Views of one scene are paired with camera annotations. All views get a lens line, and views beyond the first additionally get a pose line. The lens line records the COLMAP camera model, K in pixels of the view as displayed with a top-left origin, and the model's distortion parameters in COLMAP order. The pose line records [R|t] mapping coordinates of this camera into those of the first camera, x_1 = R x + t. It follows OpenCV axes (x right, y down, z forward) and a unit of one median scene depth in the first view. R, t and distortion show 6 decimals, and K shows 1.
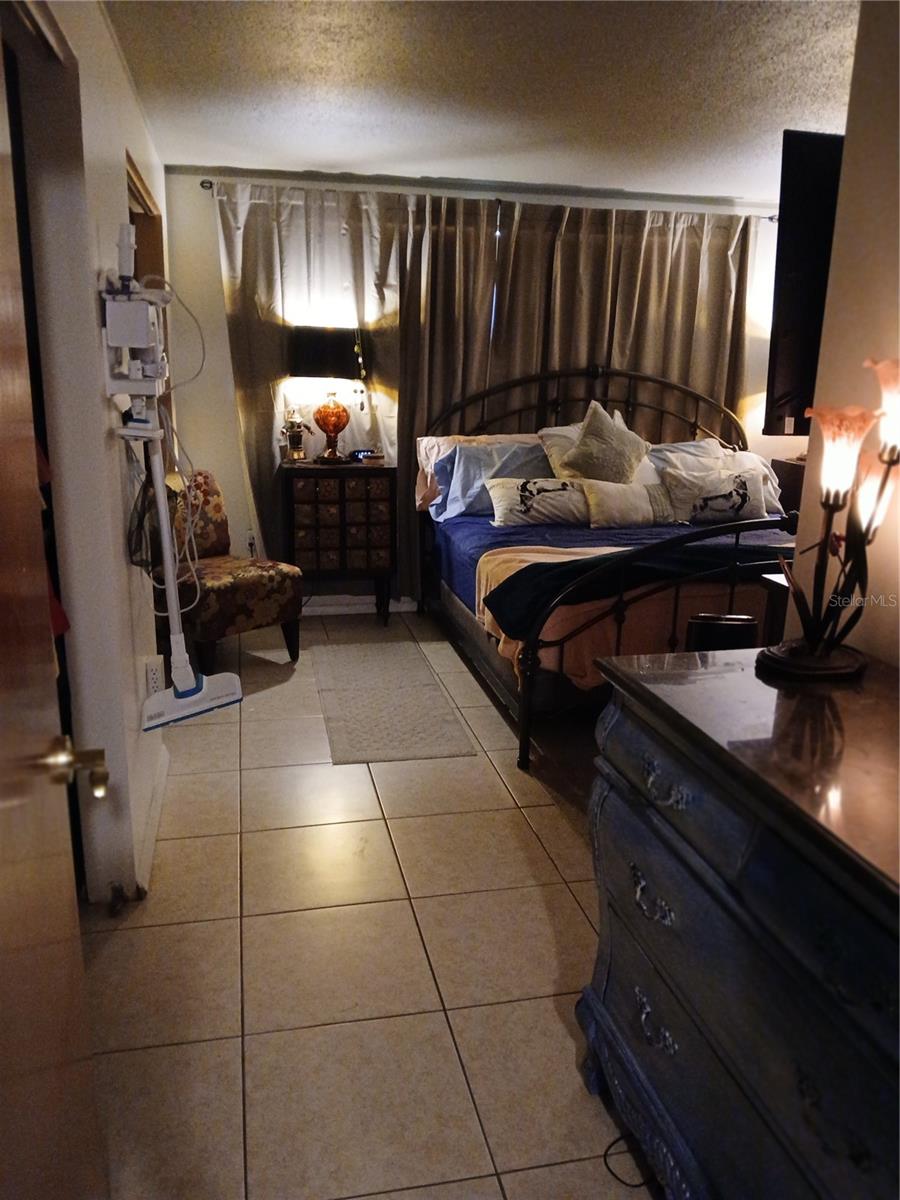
lens RADIAL K [[928.1, 0, 453.3], [0, 928.1, 598.2], [0, 0, 1]] dist [0.064412, -0.131340]
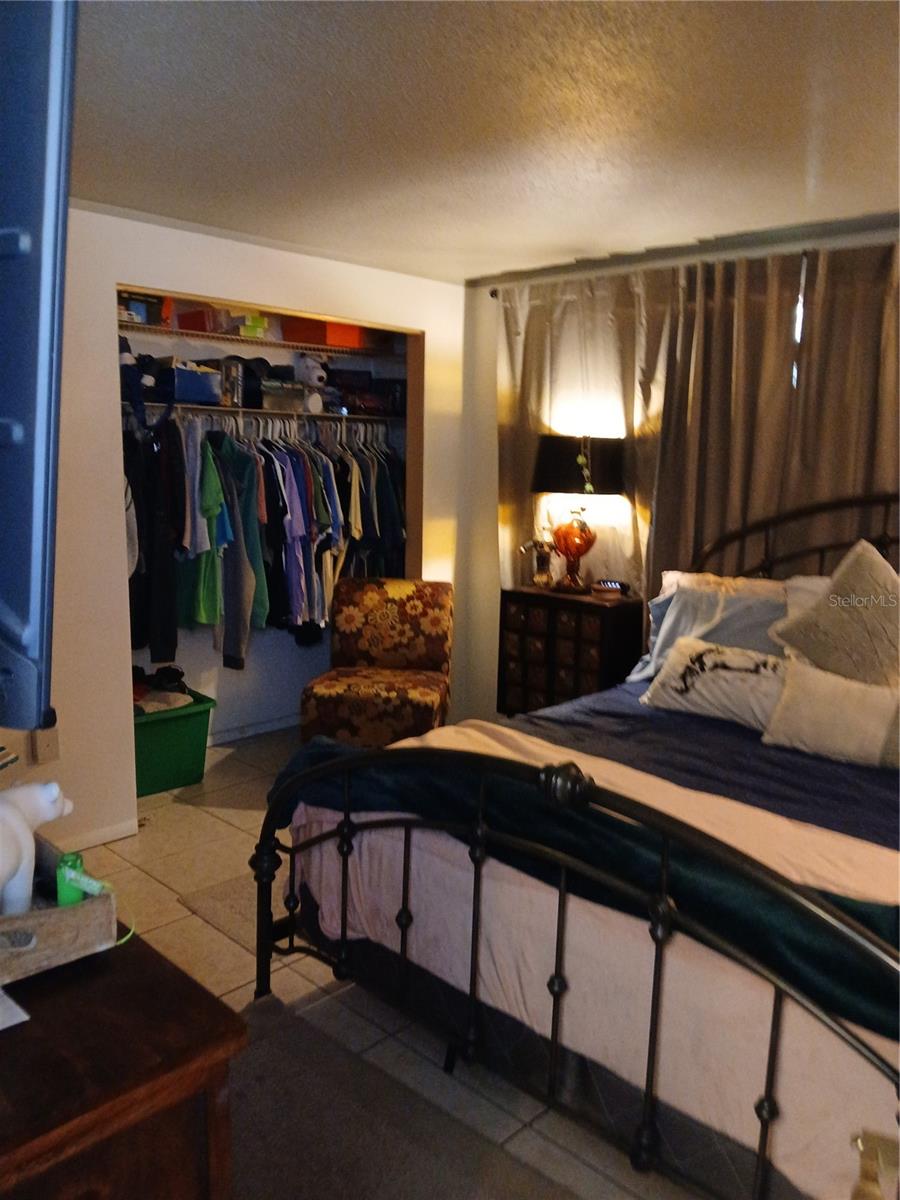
lens RADIAL K [[928.1, 0, 439.6], [0, 928.1, 605.6], [0, 0, 1]] dist [0.064412, -0.131340]
pose [[0.547013, 0.129828, -0.826996, 0.515809], [-0.219781, 0.975518, 0.007771, -0.116073], [0.807758, 0.177507, 0.562155, 0.443481]]
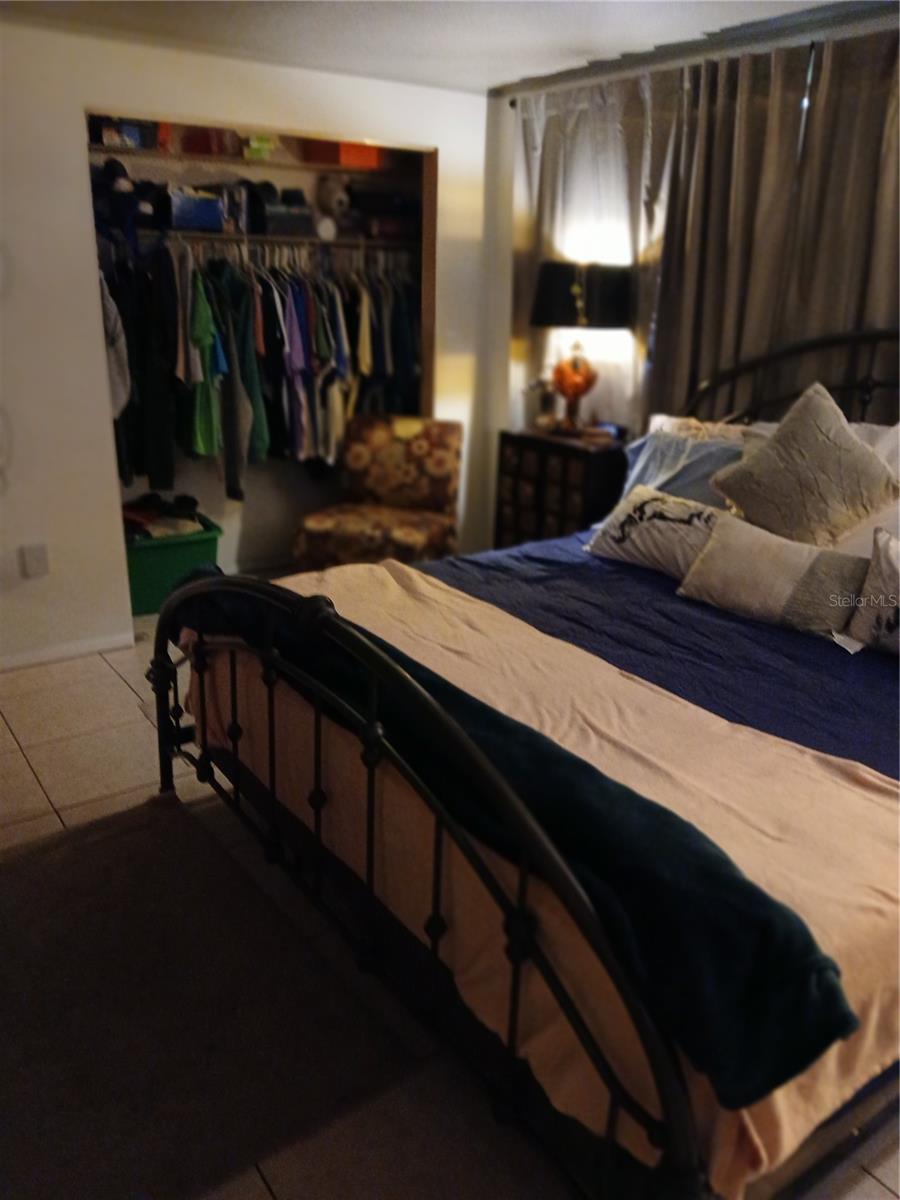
lens RADIAL K [[941.4, 0, 436.5], [0, 941.4, 589.2], [0, 0, 1]] dist [0.031508, -0.081932]
pose [[0.374341, 0.276458, -0.885122, 0.597818], [-0.248221, 0.949565, 0.191607, -0.149222], [0.893451, 0.147979, 0.424083, 0.587573]]
